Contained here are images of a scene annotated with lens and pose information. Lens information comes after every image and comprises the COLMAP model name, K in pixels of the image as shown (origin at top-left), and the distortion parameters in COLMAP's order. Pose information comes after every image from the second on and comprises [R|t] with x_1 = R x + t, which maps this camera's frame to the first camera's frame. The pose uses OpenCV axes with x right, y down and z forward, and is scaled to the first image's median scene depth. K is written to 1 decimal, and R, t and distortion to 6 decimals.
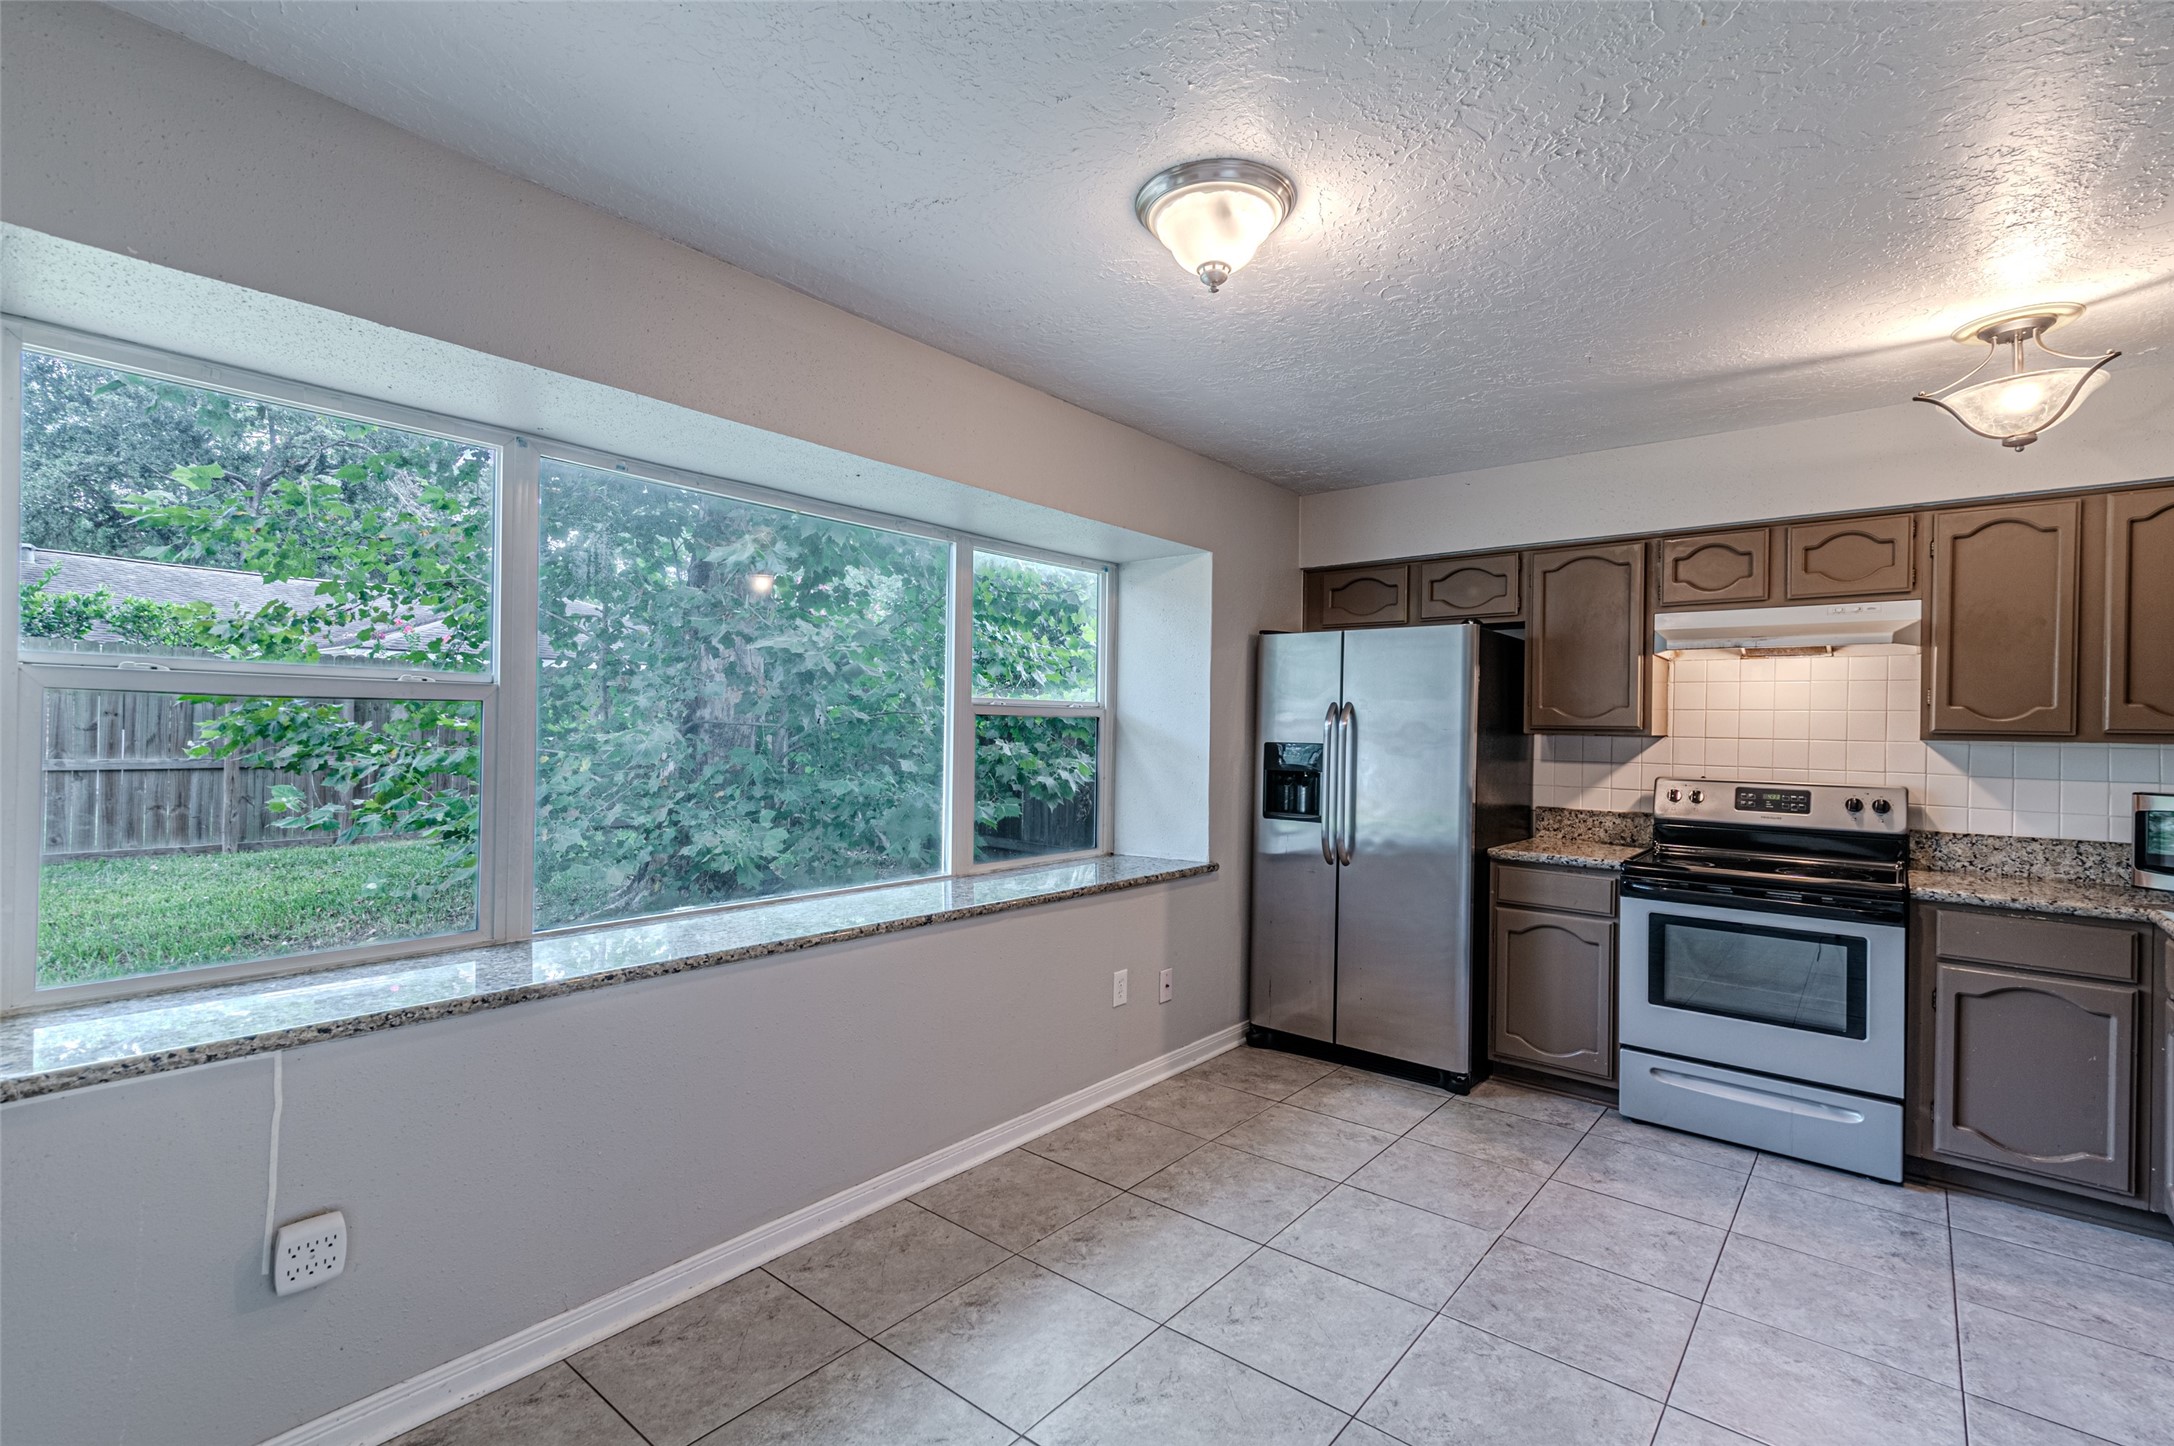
lens RADIAL K [[981.5, 0, 1092.8], [0, 981.5, 720.4], [0, 0, 1]] dist [0.018180, -0.002379]
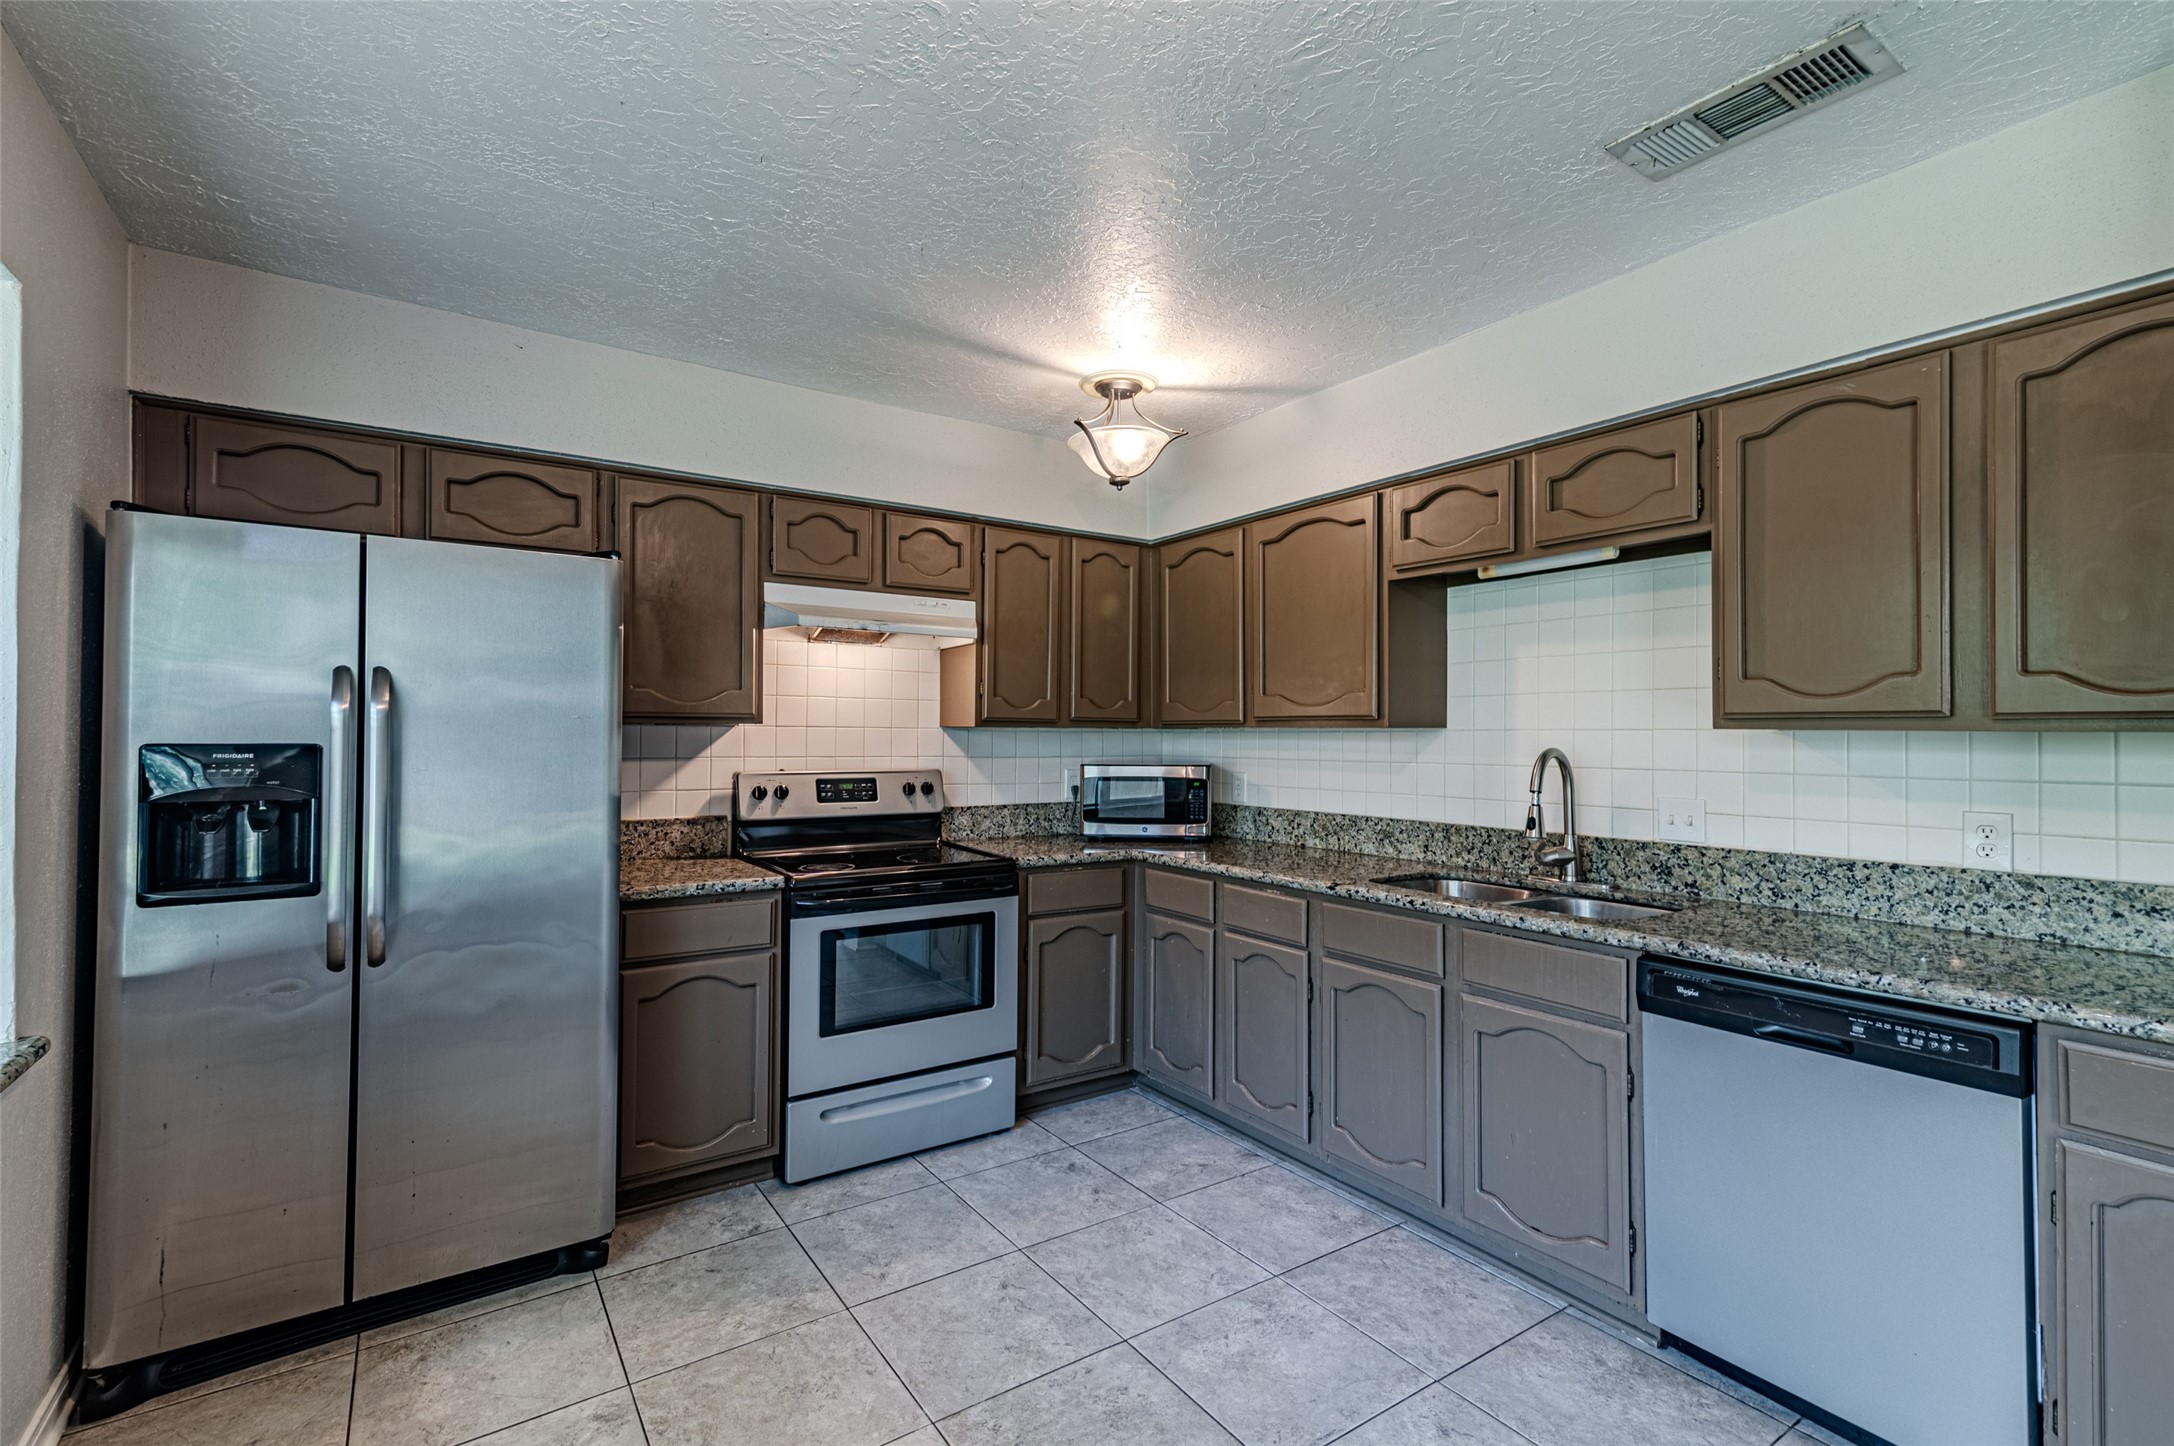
lens RADIAL K [[981.5, 0, 1093.5], [0, 981.5, 723.4], [0, 0, 1]] dist [0.018180, -0.002379]
pose [[0.279214, -0.005751, 0.960212, -0.191718], [-0.007725, 0.999936, 0.008235, 0.005947], [-0.960198, -0.009717, 0.279152, 0.553028]]
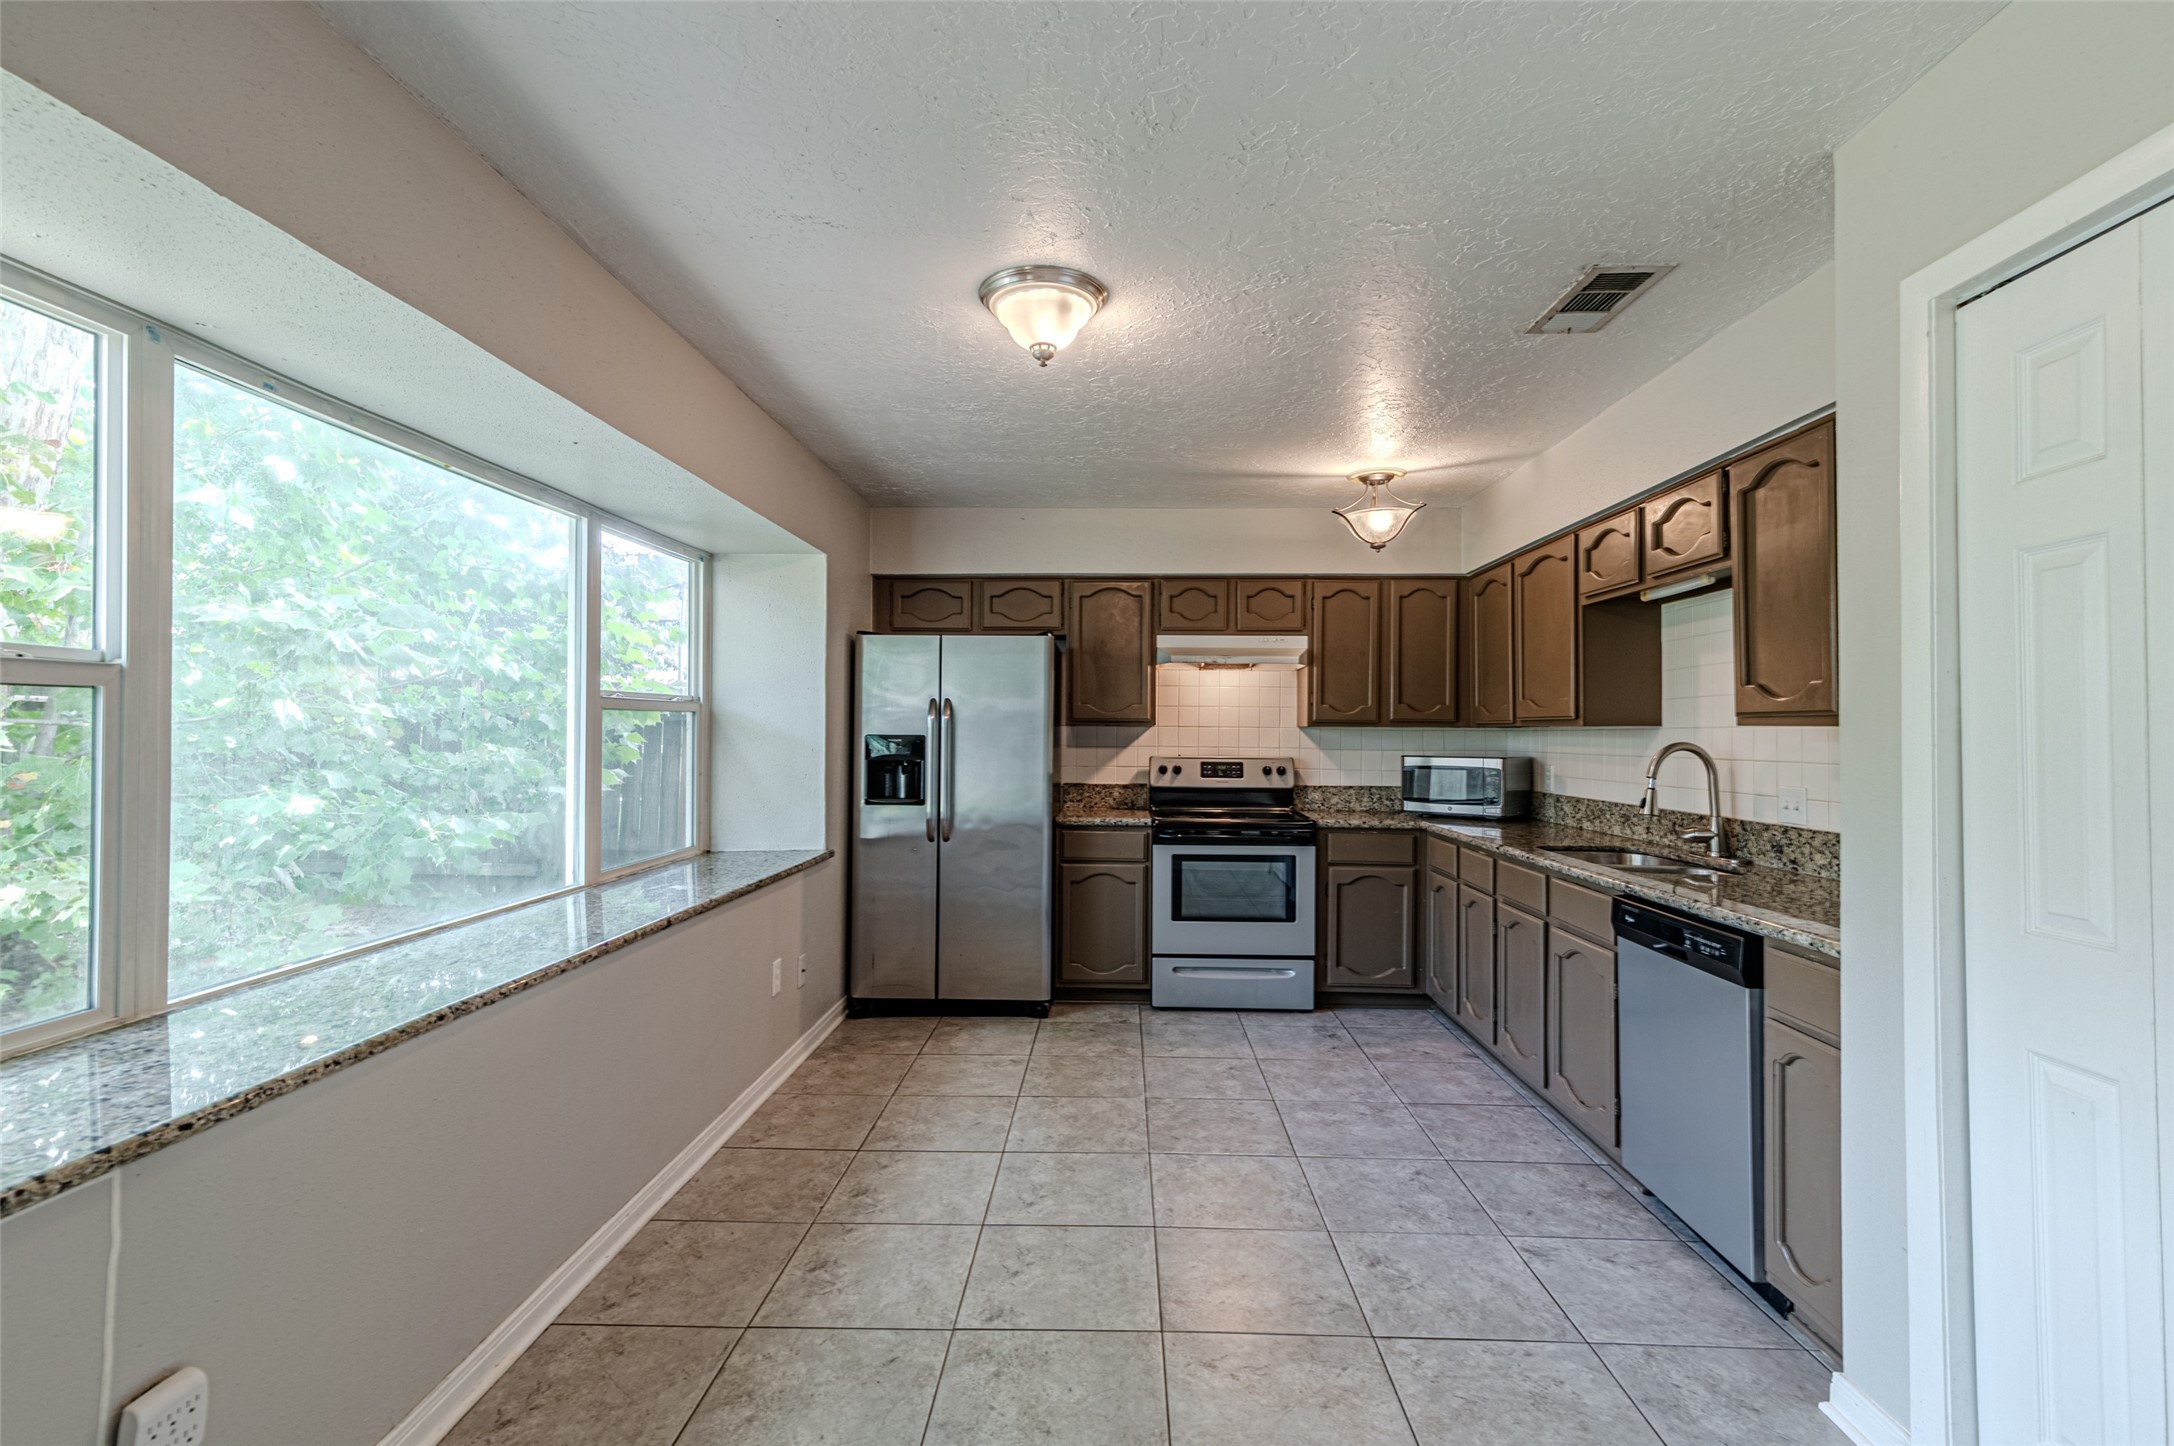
lens RADIAL K [[981.5, 0, 1091.7], [0, 981.5, 719.2], [0, 0, 1]] dist [0.018180, -0.002379]
pose [[0.790500, -0.003926, 0.612449, -0.367098], [0.002291, 0.999991, 0.003454, 0.002333], [-0.612458, -0.001328, 0.790502, -0.007021]]
